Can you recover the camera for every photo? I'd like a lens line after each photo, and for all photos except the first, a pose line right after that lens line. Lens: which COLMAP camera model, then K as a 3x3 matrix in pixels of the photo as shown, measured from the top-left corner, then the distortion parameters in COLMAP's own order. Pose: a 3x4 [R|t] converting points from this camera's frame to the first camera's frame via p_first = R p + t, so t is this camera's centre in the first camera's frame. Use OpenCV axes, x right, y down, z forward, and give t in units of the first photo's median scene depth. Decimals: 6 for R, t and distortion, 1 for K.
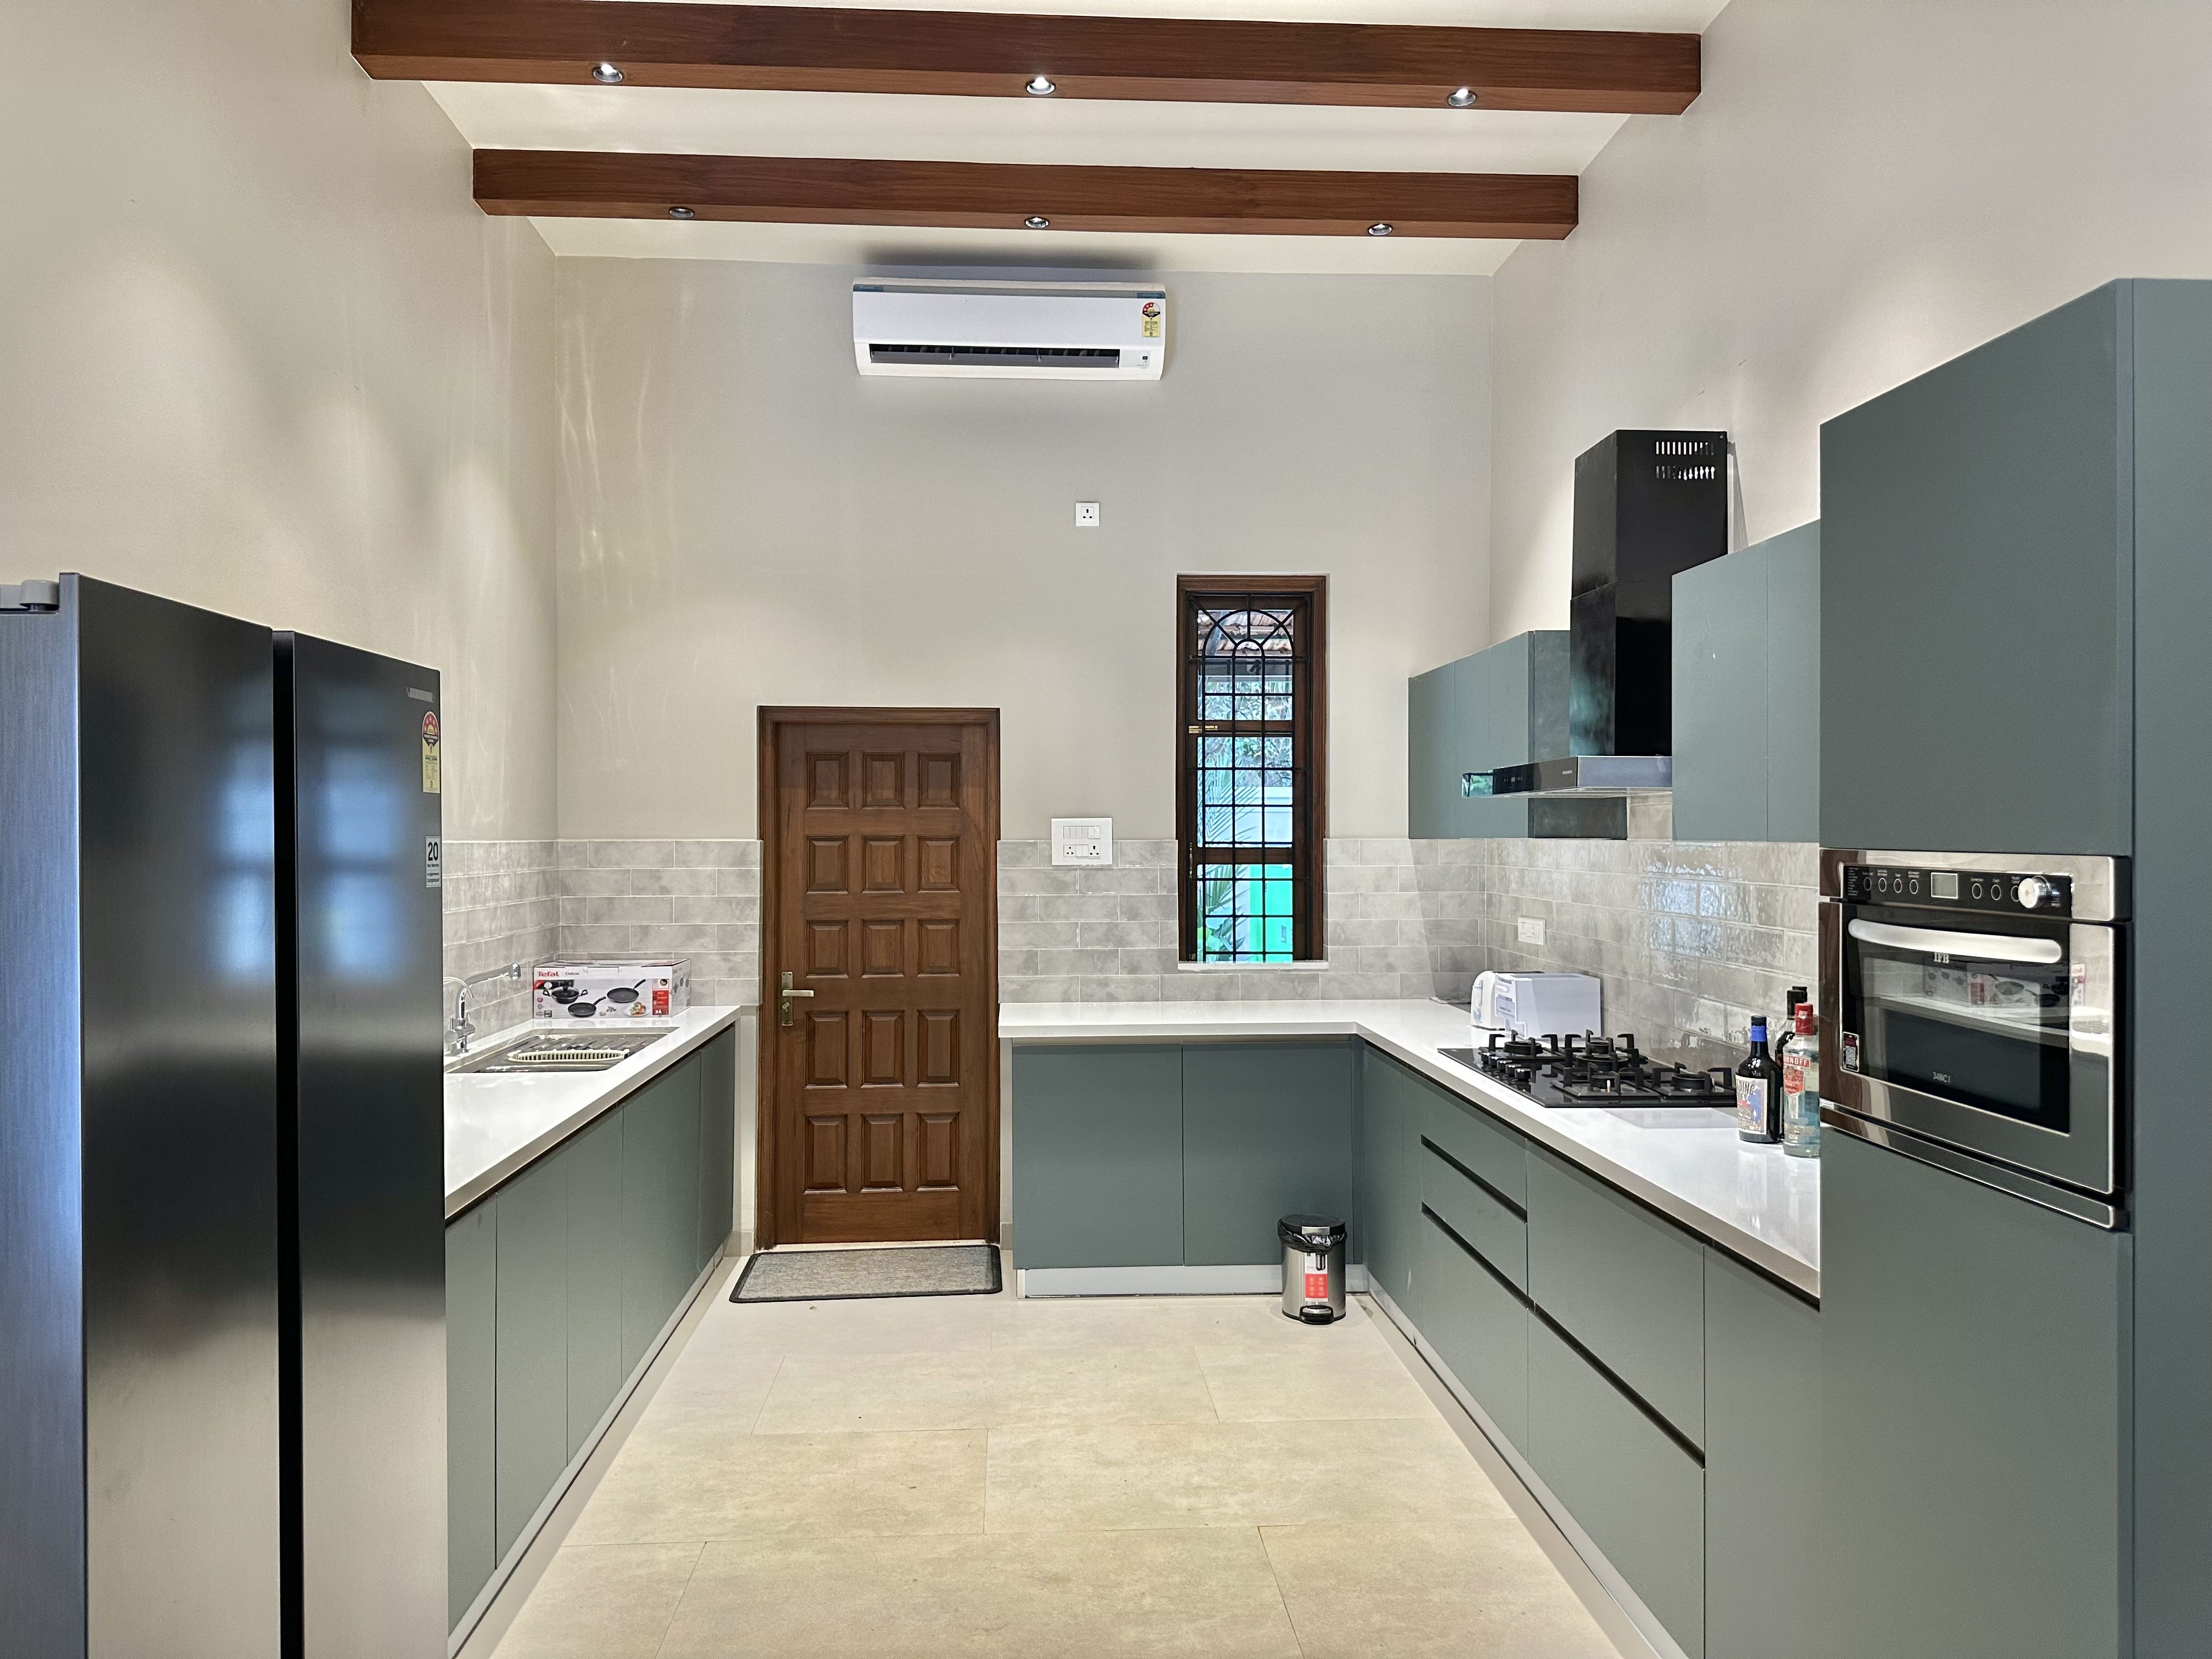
lens RADIAL K [[1536.1, 0, 1106.6], [0, 1536.1, 835.3], [0, 0, 1]] dist [0.002778, 0.000011]
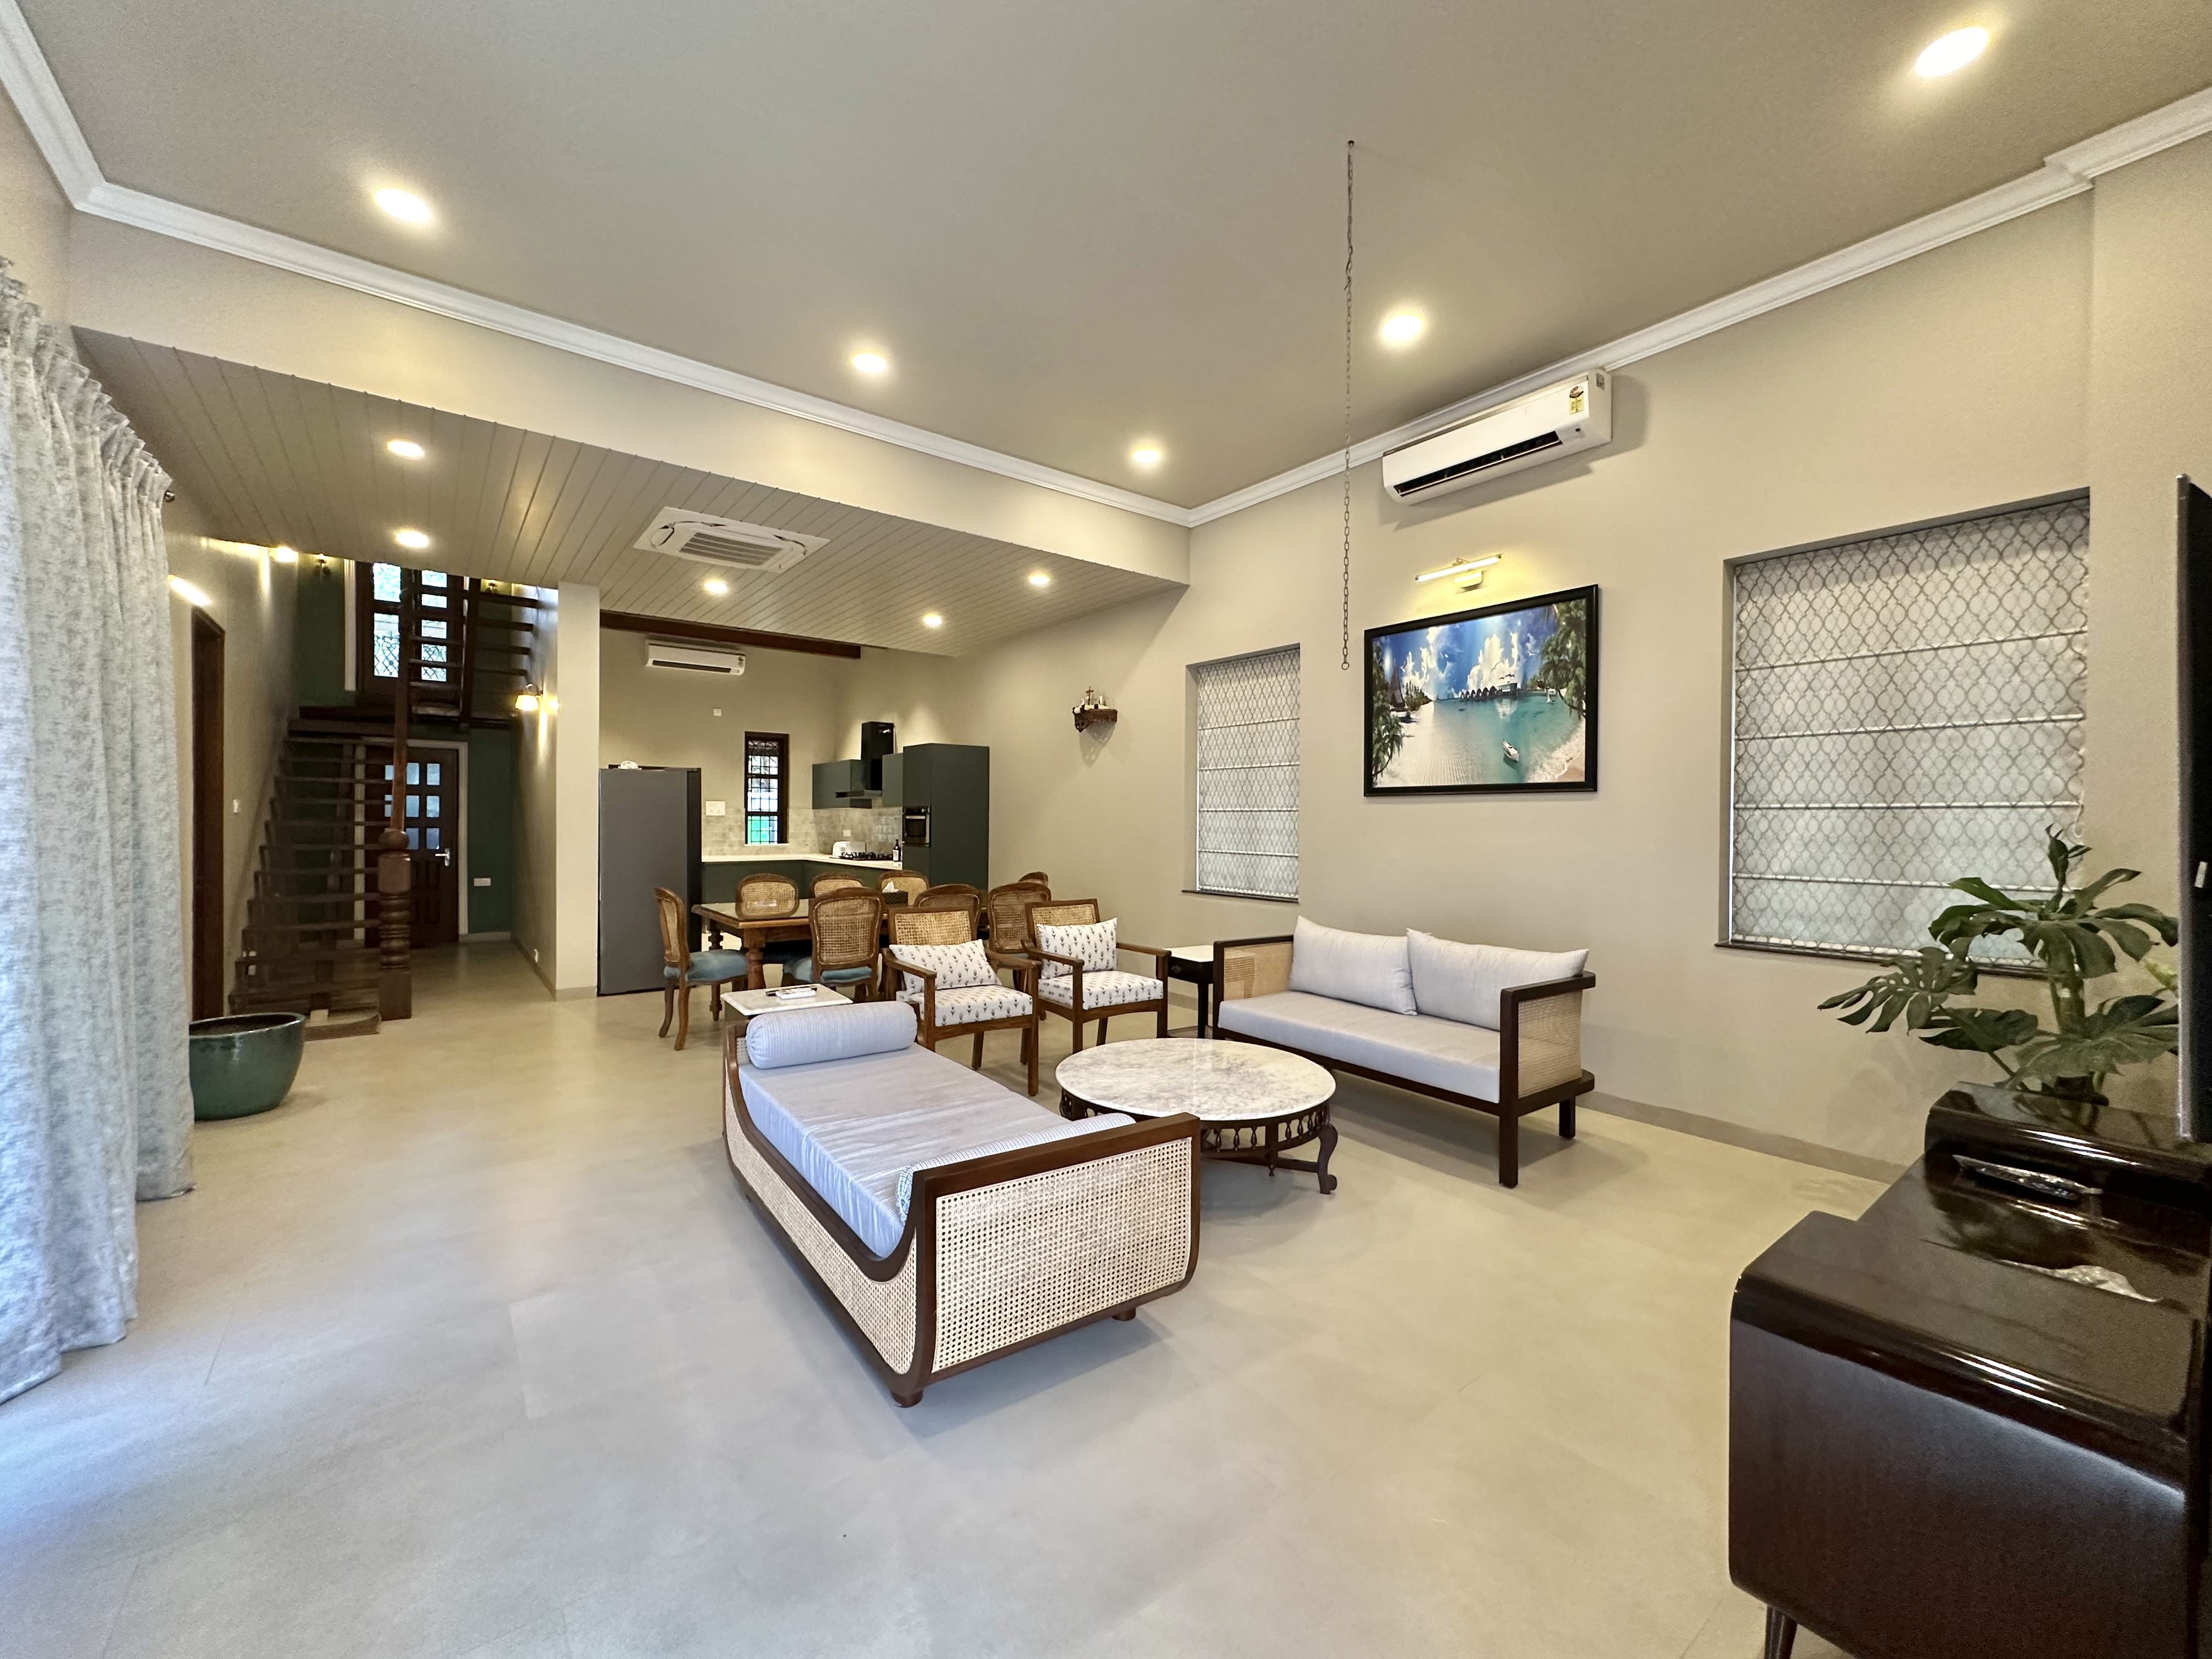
lens RADIAL K [[887.7, 0, 1105.5], [0, 887.7, 829.4], [0, 0, 1]] dist [0.000993, 0.000046]
pose [[0.833570, 0.002719, 0.552408, -0.381680], [-0.007866, 0.999945, 0.006949, 0.029829], [-0.552358, -0.010137, 0.833545, -1.115120]]
